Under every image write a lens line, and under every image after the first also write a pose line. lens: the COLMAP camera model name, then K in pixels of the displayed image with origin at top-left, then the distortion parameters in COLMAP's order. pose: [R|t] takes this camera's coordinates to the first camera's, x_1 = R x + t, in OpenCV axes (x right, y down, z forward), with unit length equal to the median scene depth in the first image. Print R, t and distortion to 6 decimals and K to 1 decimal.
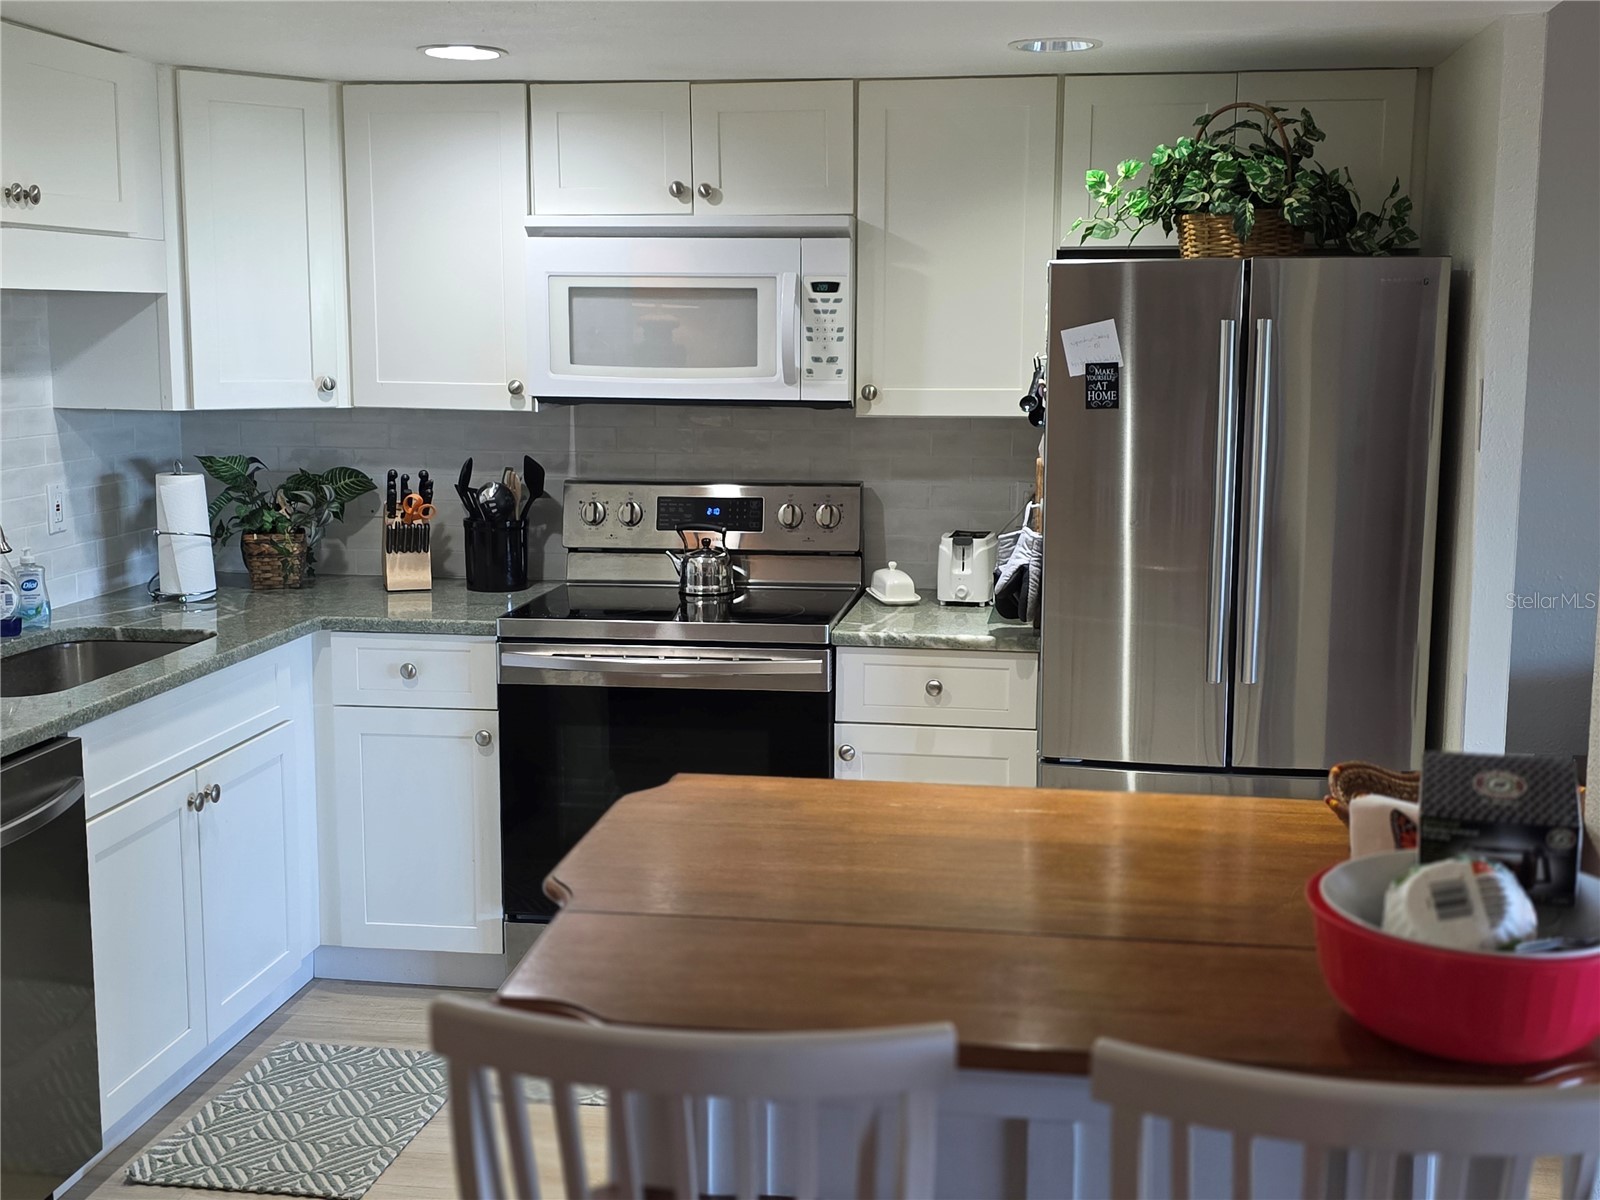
lens RADIAL K [[1836.6, 0, 800.0], [0, 1836.6, 600.0], [0, 0, 1]] dist [0.096130, -0.185289]
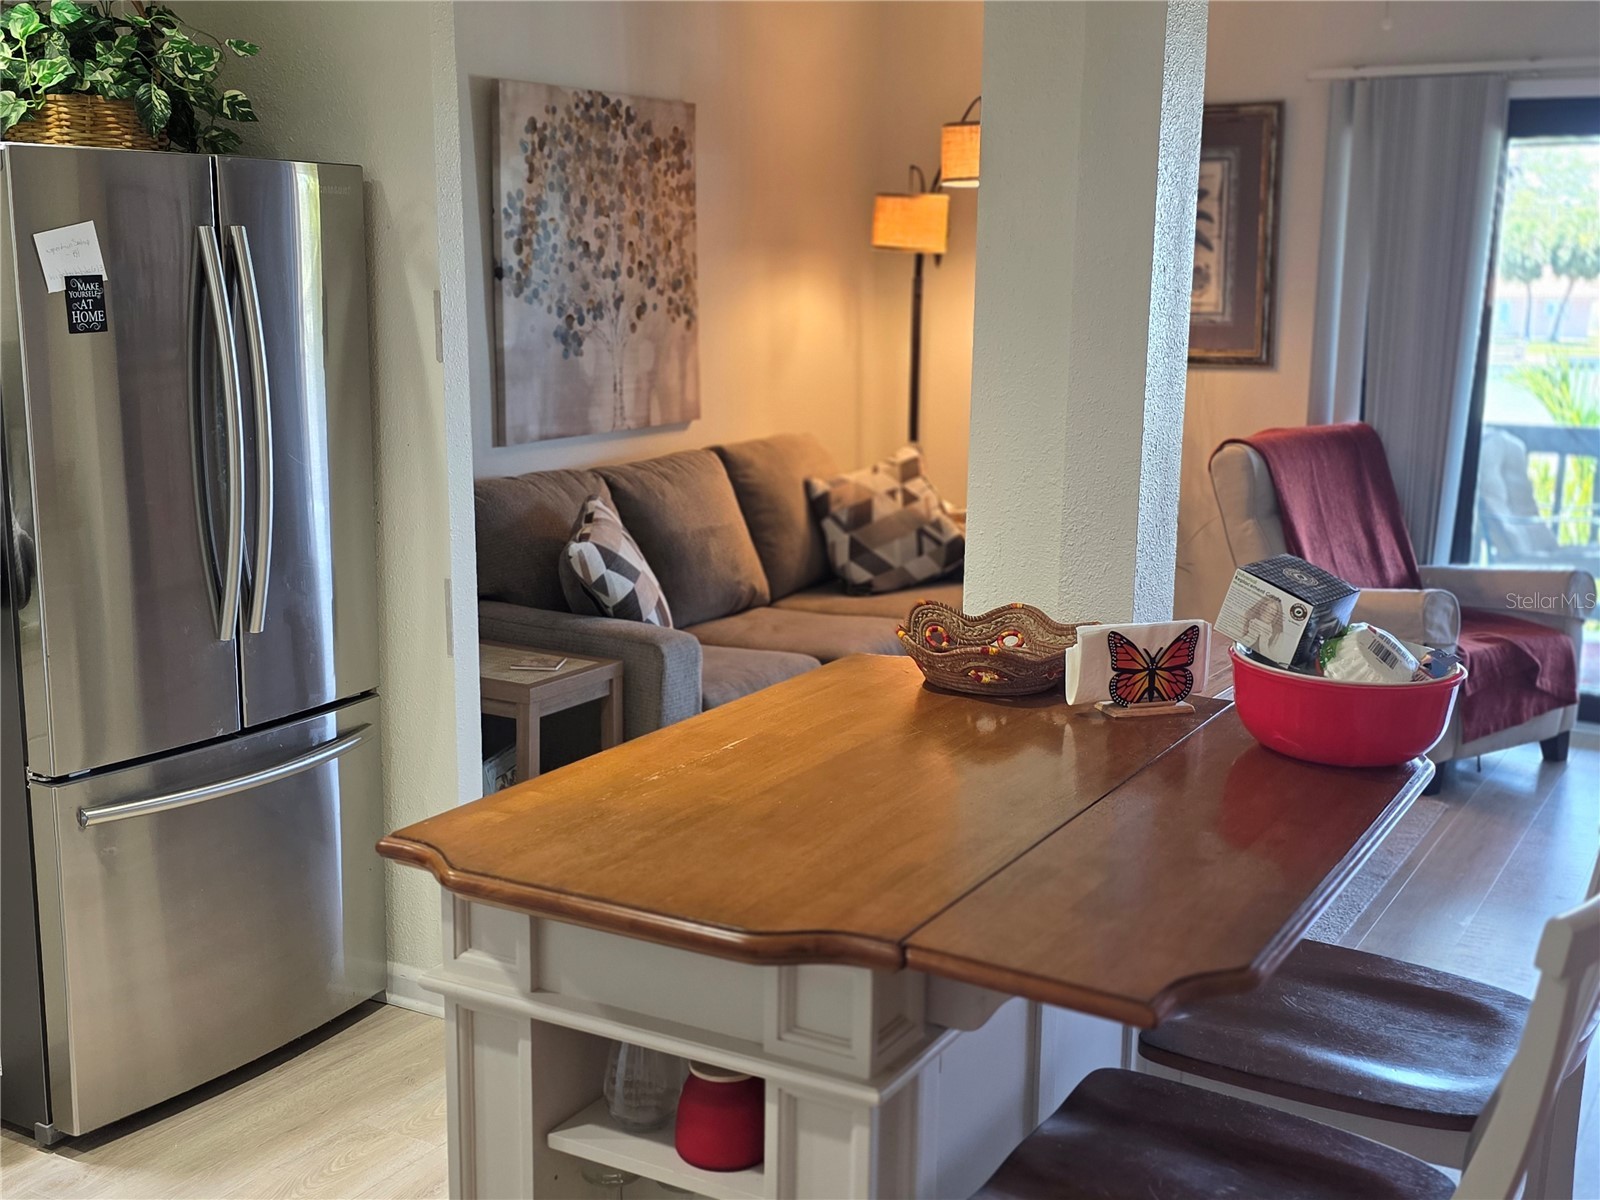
lens RADIAL K [[1832.2, 0, 798.9], [0, 1832.2, 634.4], [0, 0, 1]] dist [0.082487, -0.137764]
pose [[0.364506, -0.183149, 0.913012, -0.433962], [0.132671, 0.980680, 0.143756, -0.043996], [-0.921701, 0.068731, 0.381762, 0.366897]]
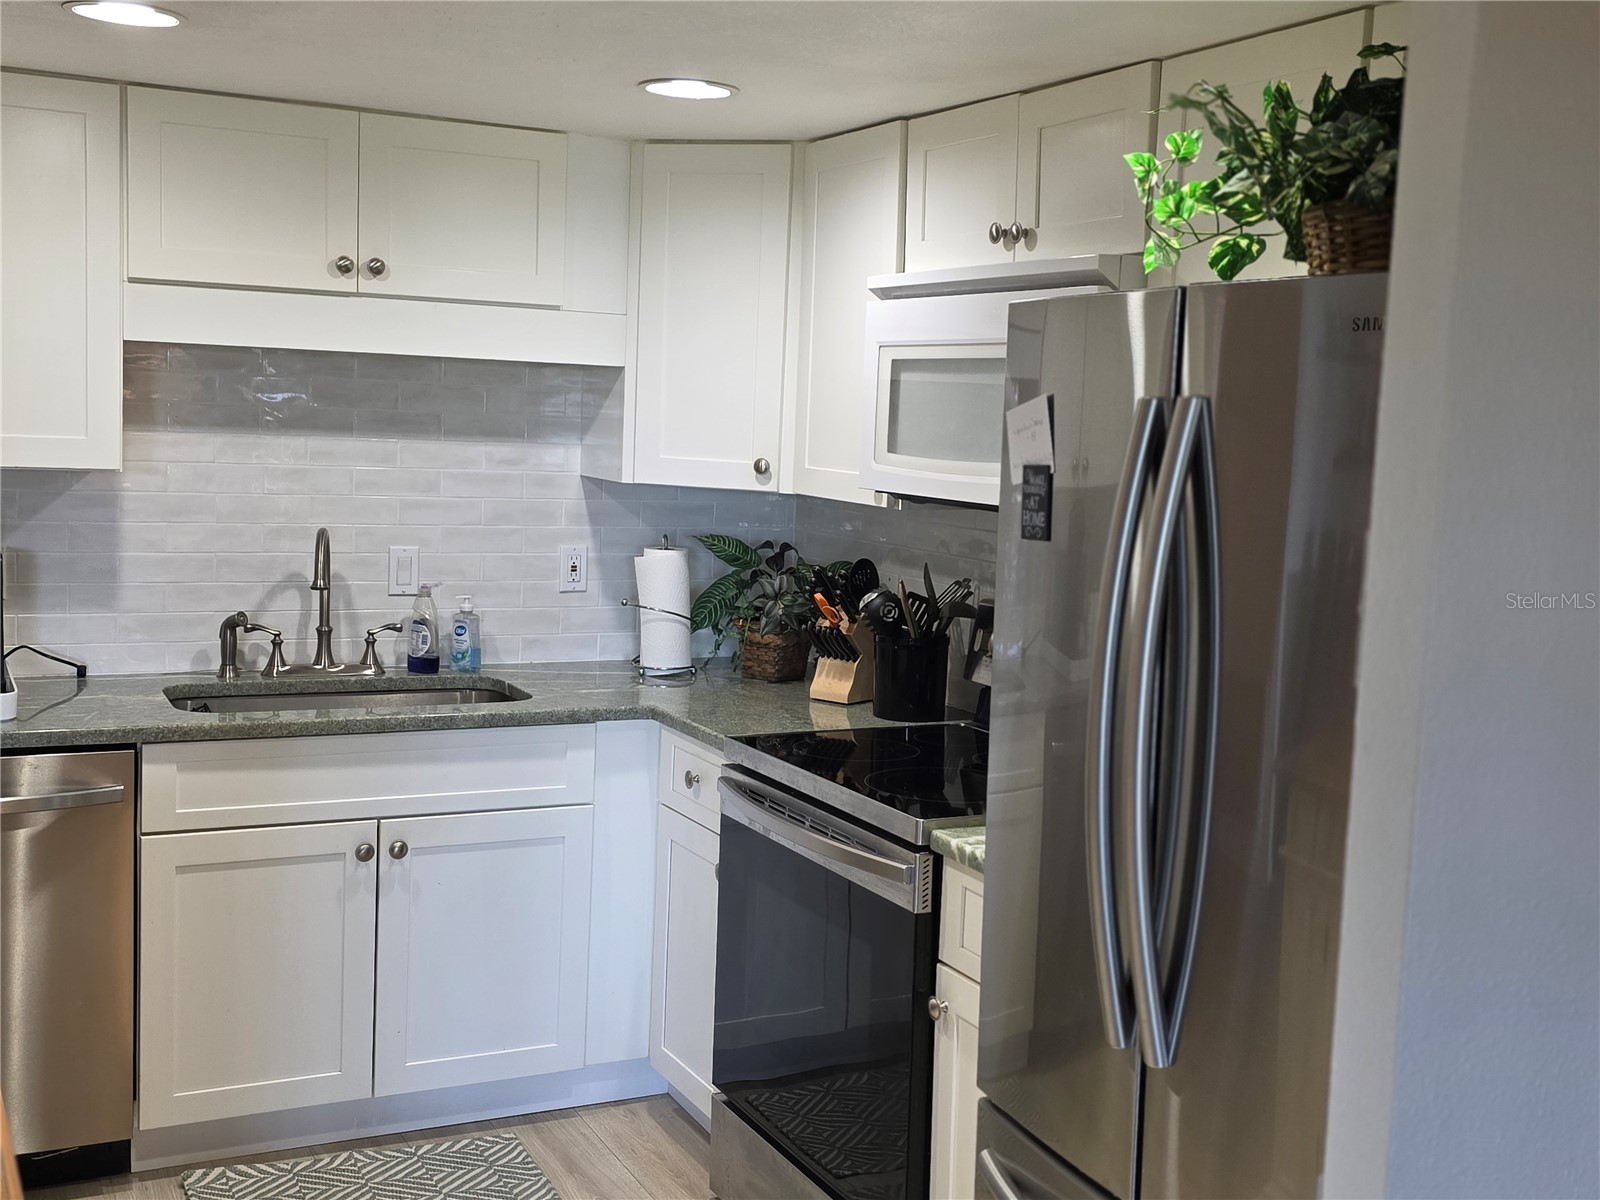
lens RADIAL K [[1860.9, 0, 820.0], [0, 1860.9, 599.4], [0, 0, 1]] dist [0.156277, -0.244951]
pose [[0.549199, 0.103520, -0.829255, 0.571055], [-0.161479, 0.986743, 0.016236, -0.073555], [0.819942, 0.124990, 0.558635, 0.531146]]
